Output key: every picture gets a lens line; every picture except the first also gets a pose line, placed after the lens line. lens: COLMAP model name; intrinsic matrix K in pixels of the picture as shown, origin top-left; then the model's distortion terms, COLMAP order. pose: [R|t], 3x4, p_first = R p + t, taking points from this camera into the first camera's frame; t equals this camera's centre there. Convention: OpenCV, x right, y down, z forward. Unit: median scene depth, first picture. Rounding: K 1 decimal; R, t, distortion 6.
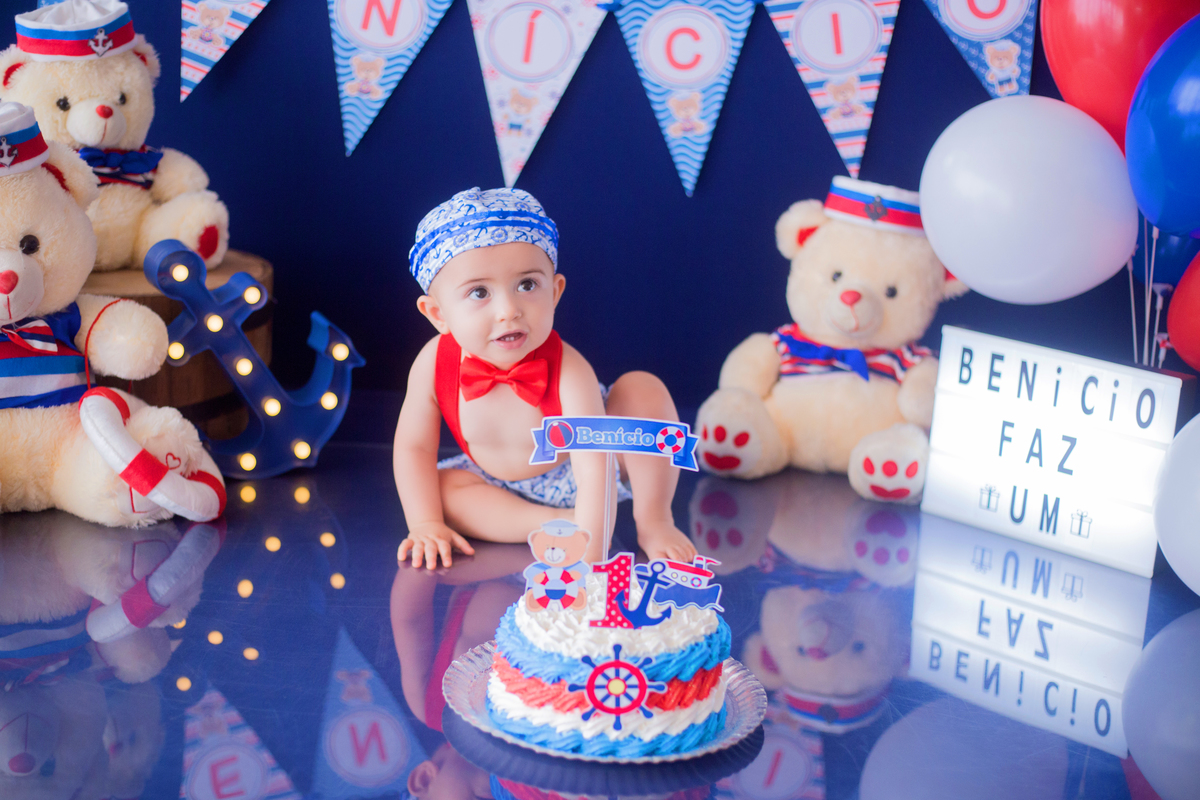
lens RADIAL K [[1891.2, 0, 569.9], [0, 1891.2, 415.6], [0, 0, 1]] dist [-0.094404, -0.145219]
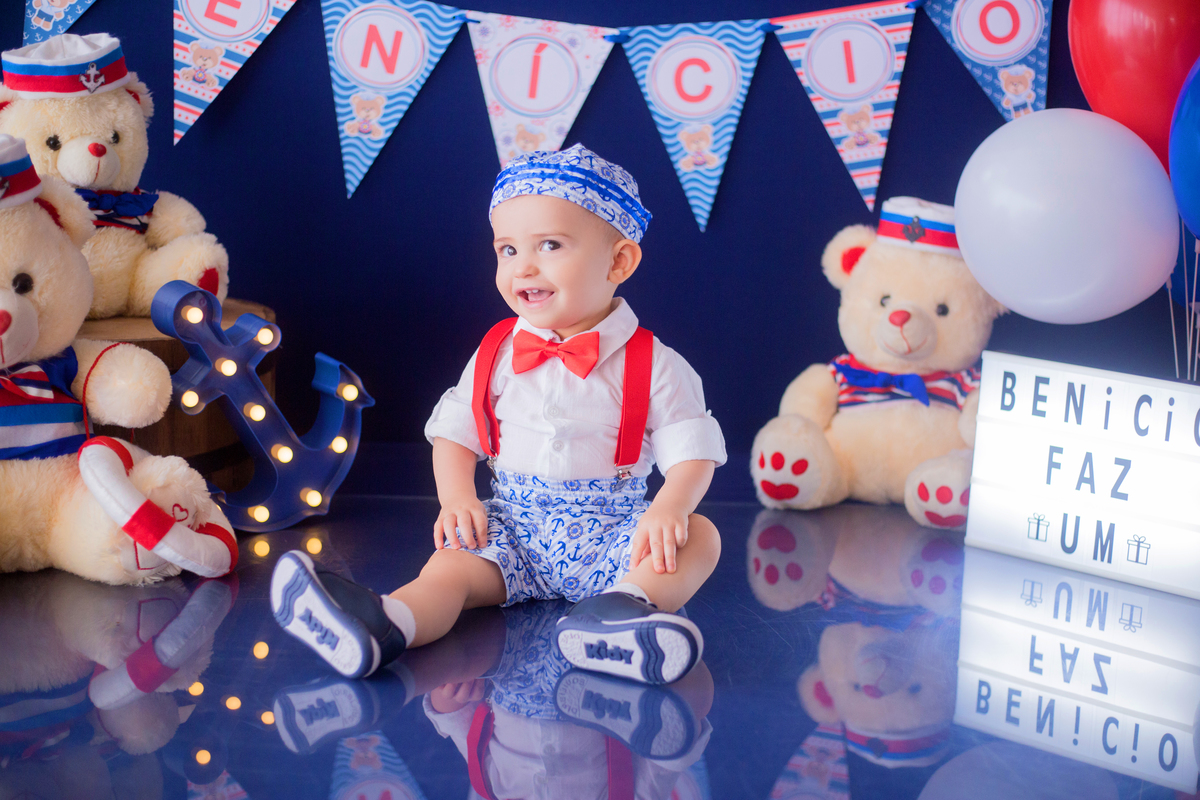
lens RADIAL K [[1798.1, 0, 593.5], [0, 1798.1, 395.2], [0, 0, 1]] dist [-0.108138, -0.061137]
pose [[0.998668, -0.027183, 0.043859, -0.038709], [0.029616, 0.998002, -0.055816, 0.019109], [-0.042254, 0.057041, 0.997477, 0.093513]]
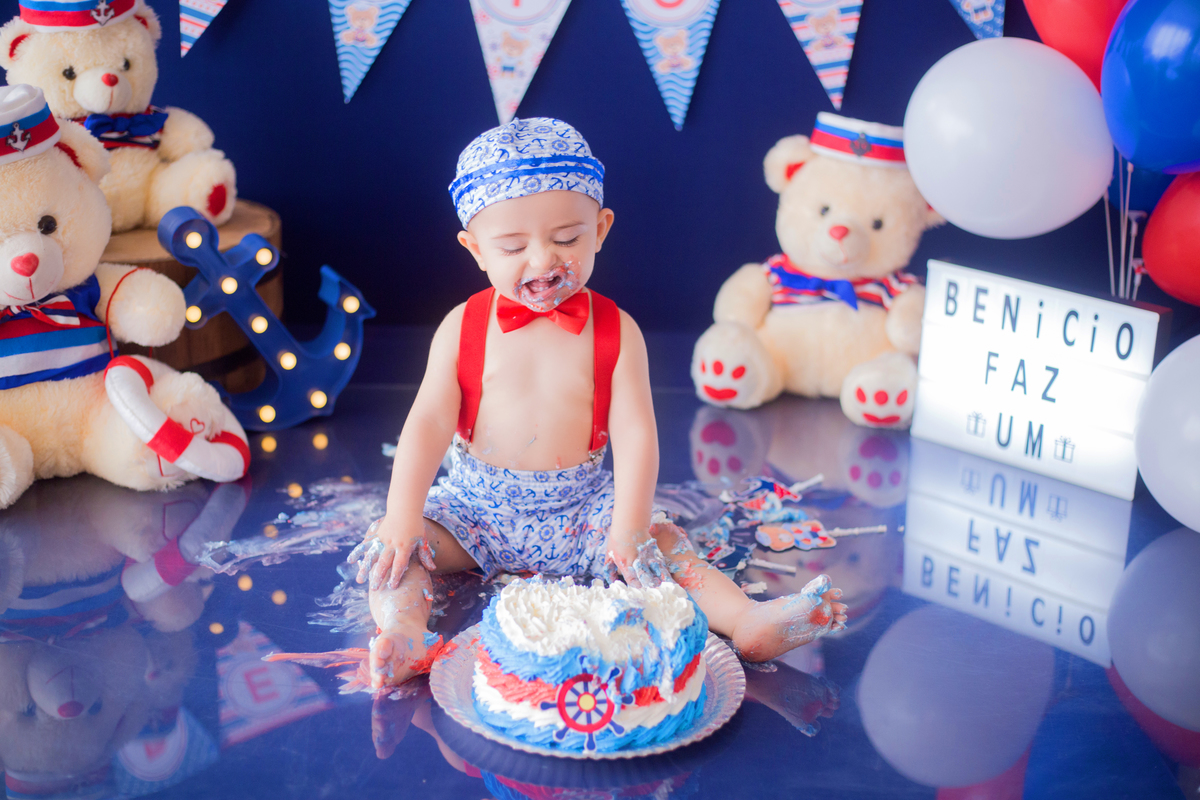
lens RADIAL K [[1810.8, 0, 594.8], [0, 1810.8, 394.8], [0, 0, 1]] dist [-0.086982, -0.180078]
pose [[0.999005, -0.038504, 0.022512, -0.011591], [0.036568, 0.996052, 0.080888, -0.058028], [-0.025538, -0.079984, 0.996469, 0.002057]]
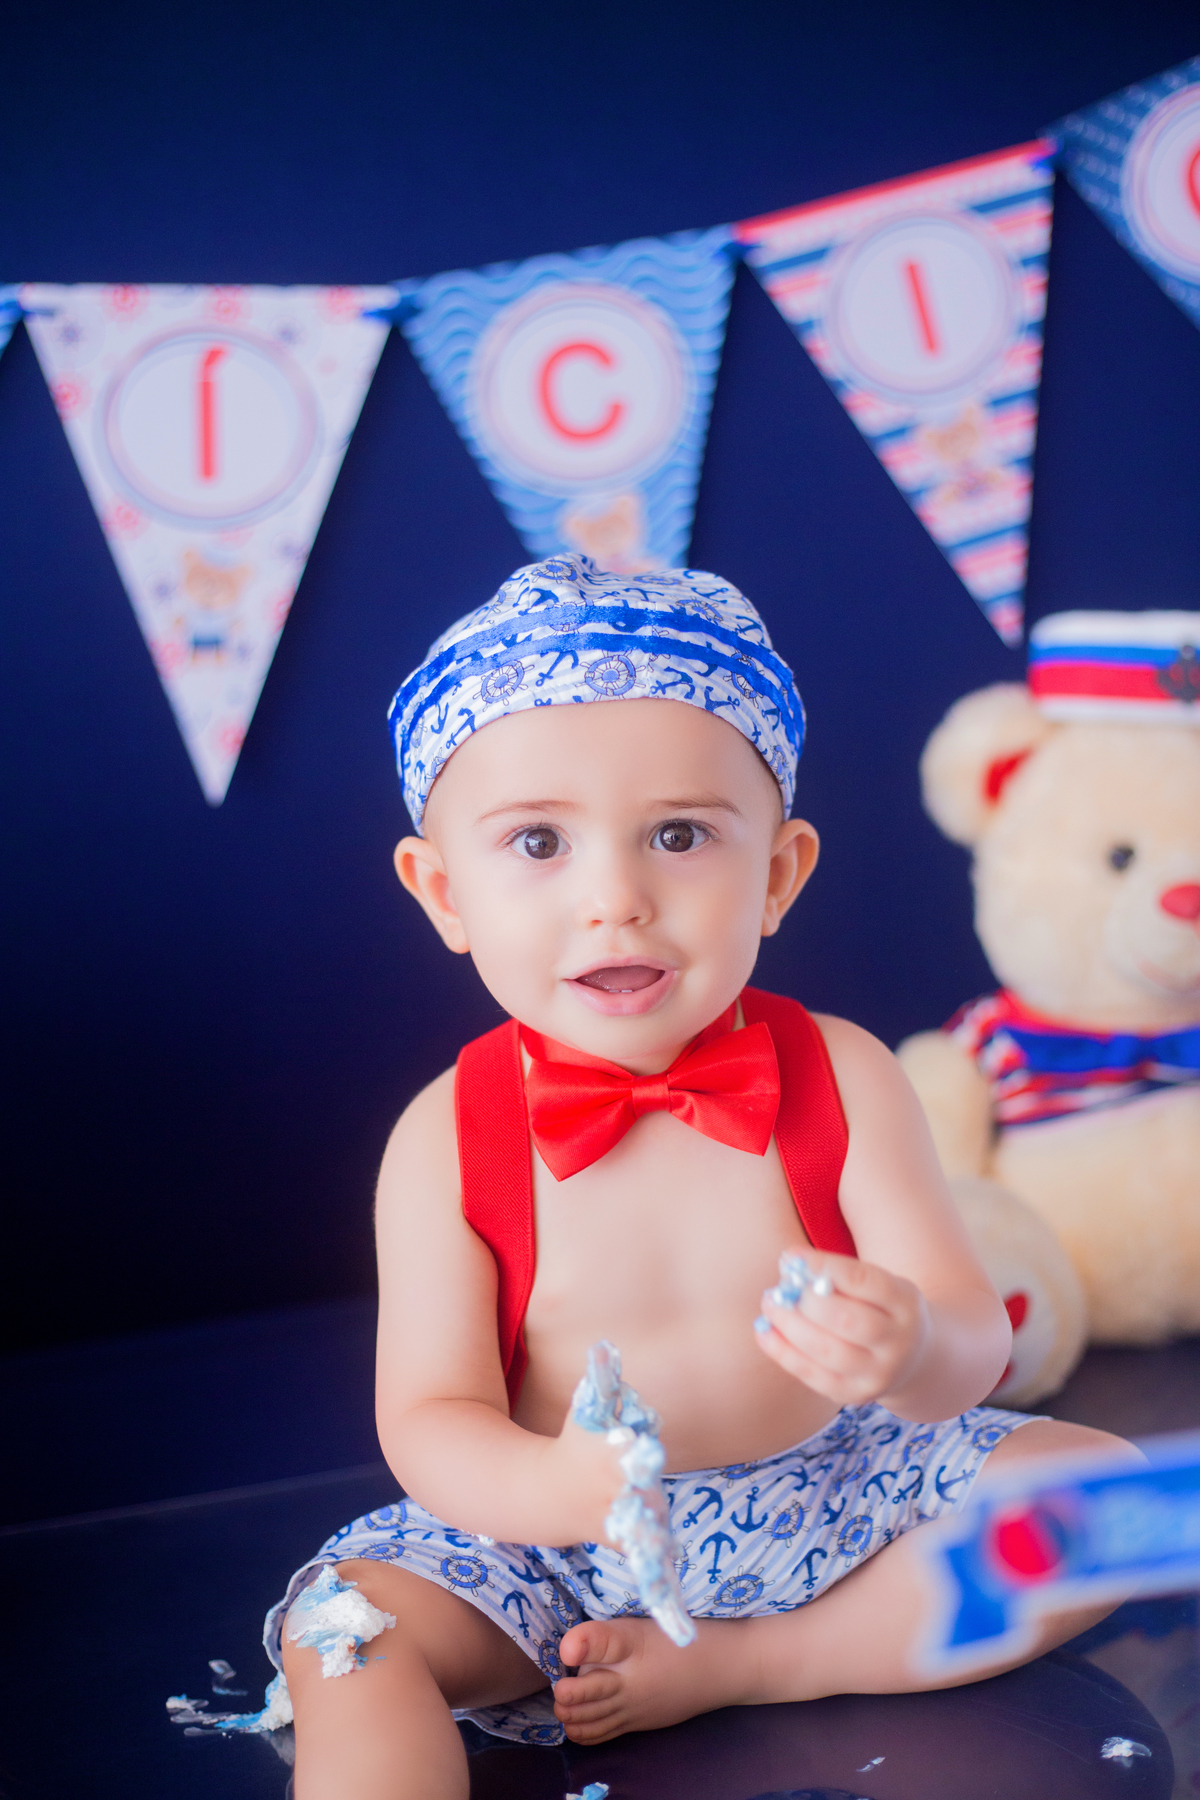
lens RADIAL K [[2716.2, 0, 600.0], [0, 2716.2, 900.0], [0, 0, 1]] dist [-0.086982, -0.180078]
pose [[0.955867, -0.177603, 0.234043, -0.100222], [0.199901, 0.976935, -0.075082, -0.043924], [-0.215311, 0.118554, 0.969323, 0.468143]]
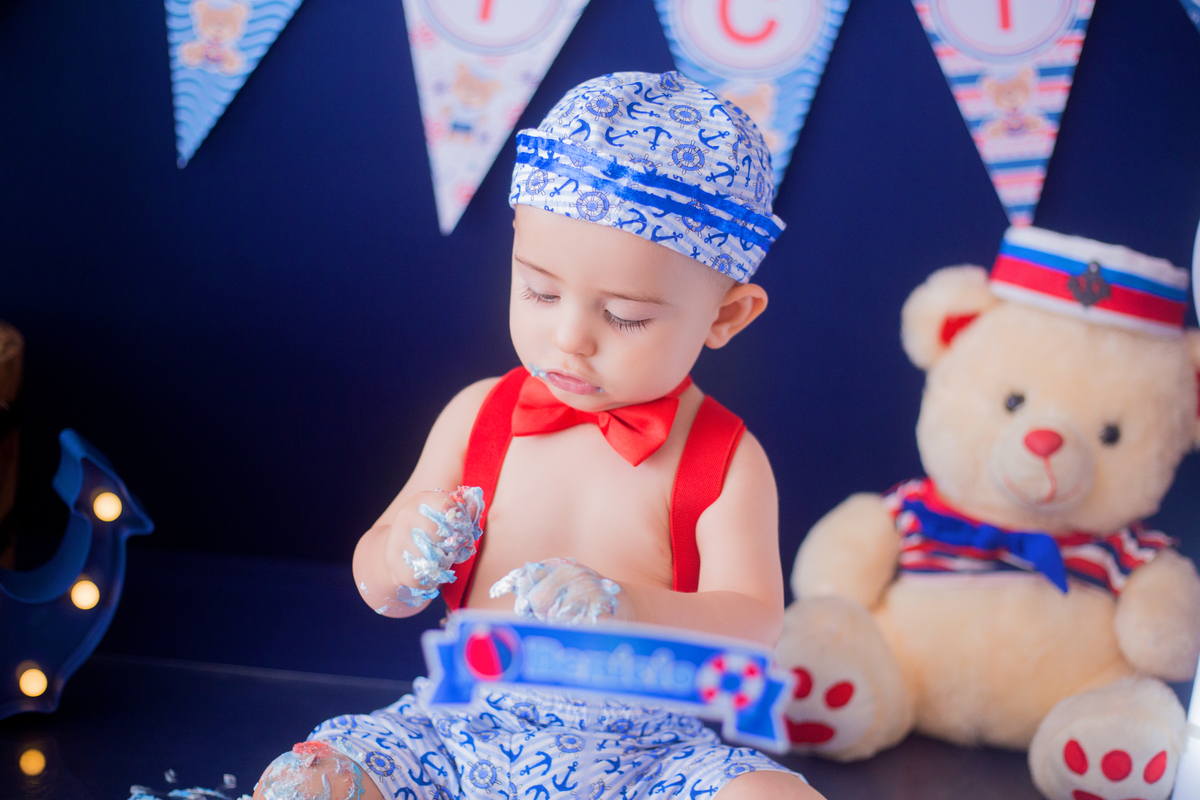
lens RADIAL K [[1810.8, 0, 594.8], [0, 1810.8, 394.8], [0, 0, 1]] dist [-0.086982, -0.180078]
pose [[0.999069, 0.040710, 0.014241, 0.009163], [-0.039779, 0.997375, -0.060507, -0.038806], [-0.016667, 0.059884, 0.998066, 0.467636]]
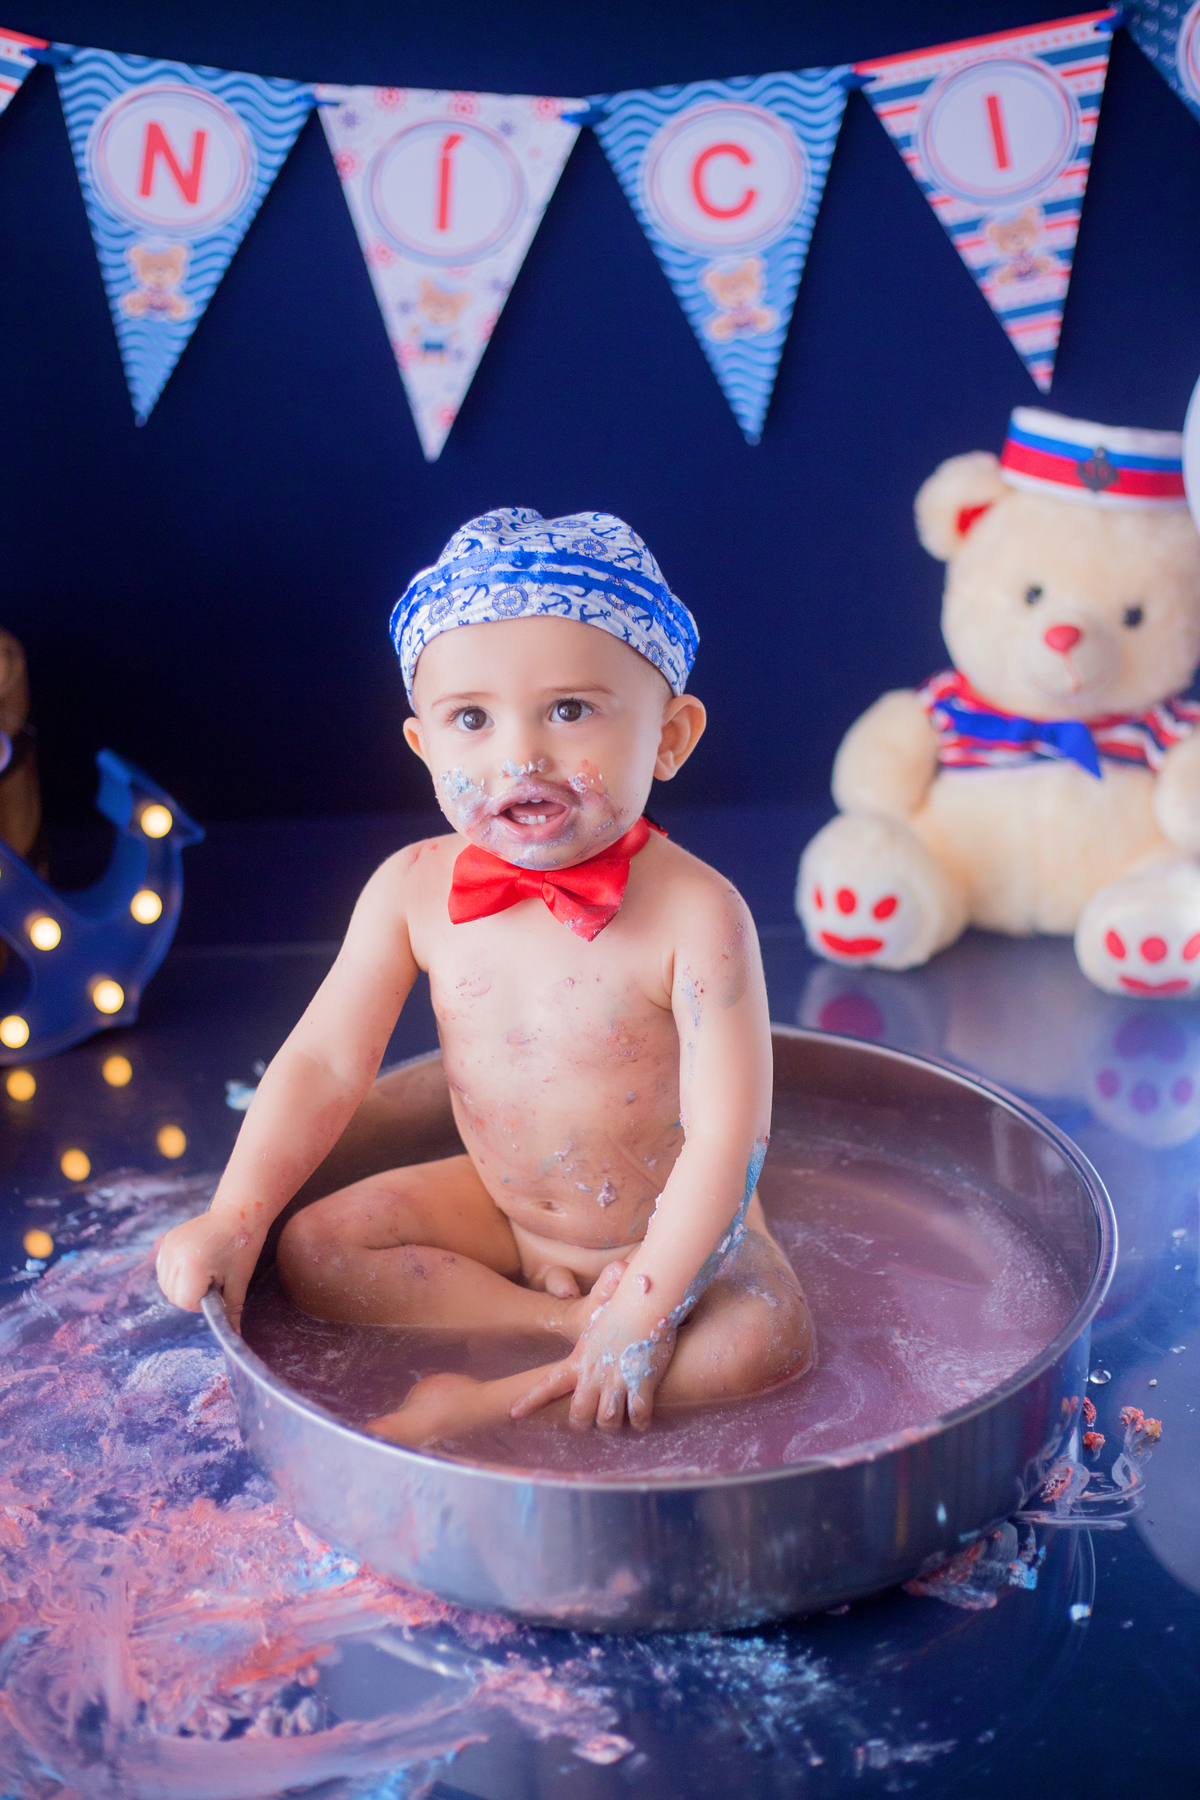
lens RADIAL K [[2716.2, 0, 600.0], [0, 2716.2, 900.0], [0, 0, 1]] dist [-0.086982, -0.180078]
pose [[0.996305, -0.085874, 0.001108, 0.005545], [0.084777, 0.985473, 0.147160, -0.113780], [-0.013729, -0.146523, 0.989112, 0.199103]]
